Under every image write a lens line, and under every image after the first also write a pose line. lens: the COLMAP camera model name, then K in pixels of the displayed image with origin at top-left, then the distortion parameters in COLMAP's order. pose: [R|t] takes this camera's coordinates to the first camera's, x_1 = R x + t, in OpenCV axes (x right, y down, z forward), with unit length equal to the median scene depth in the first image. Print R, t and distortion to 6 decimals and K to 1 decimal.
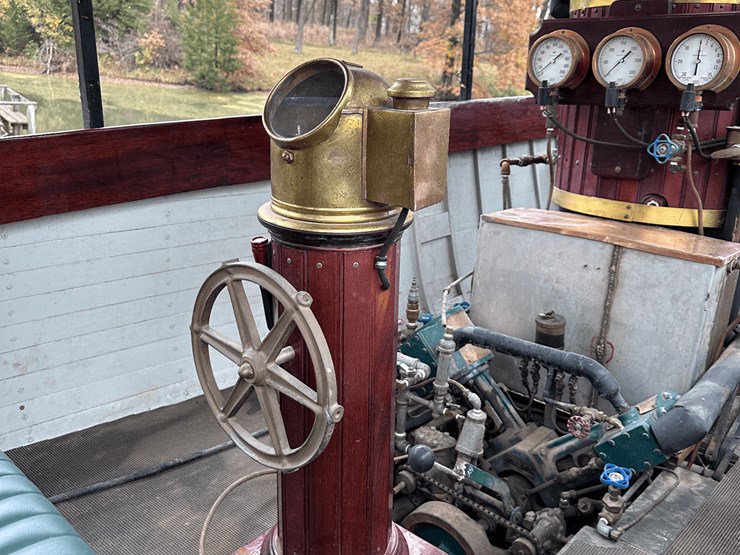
lens RADIAL K [[684.4, 0, 370.0], [0, 684.4, 277.5], [0, 0, 1]] dist [0.130579, -0.251715]
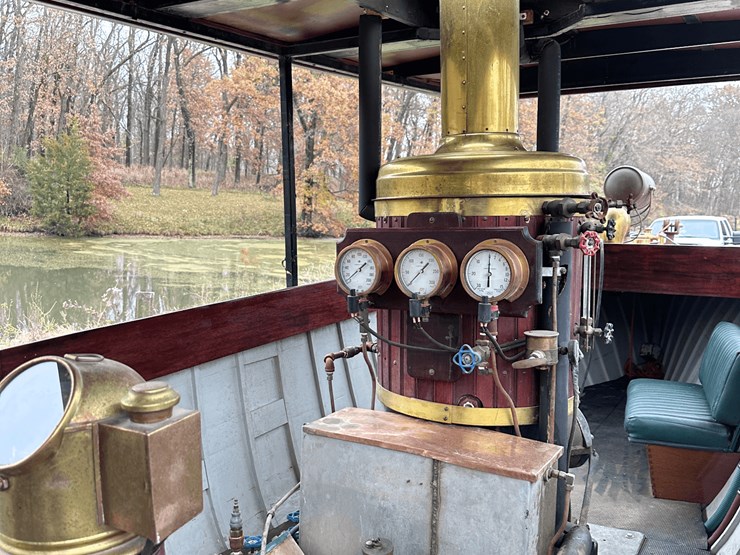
lens RADIAL K [[676.9, 0, 366.8], [0, 676.9, 287.6], [0, 0, 1]] dist [0.186449, -0.378596]
pose [[0.981218, -0.055679, 0.184692, 0.089959], [0.086177, 0.983109, -0.161460, -0.124557], [-0.172583, 0.174344, 0.969443, 0.042261]]
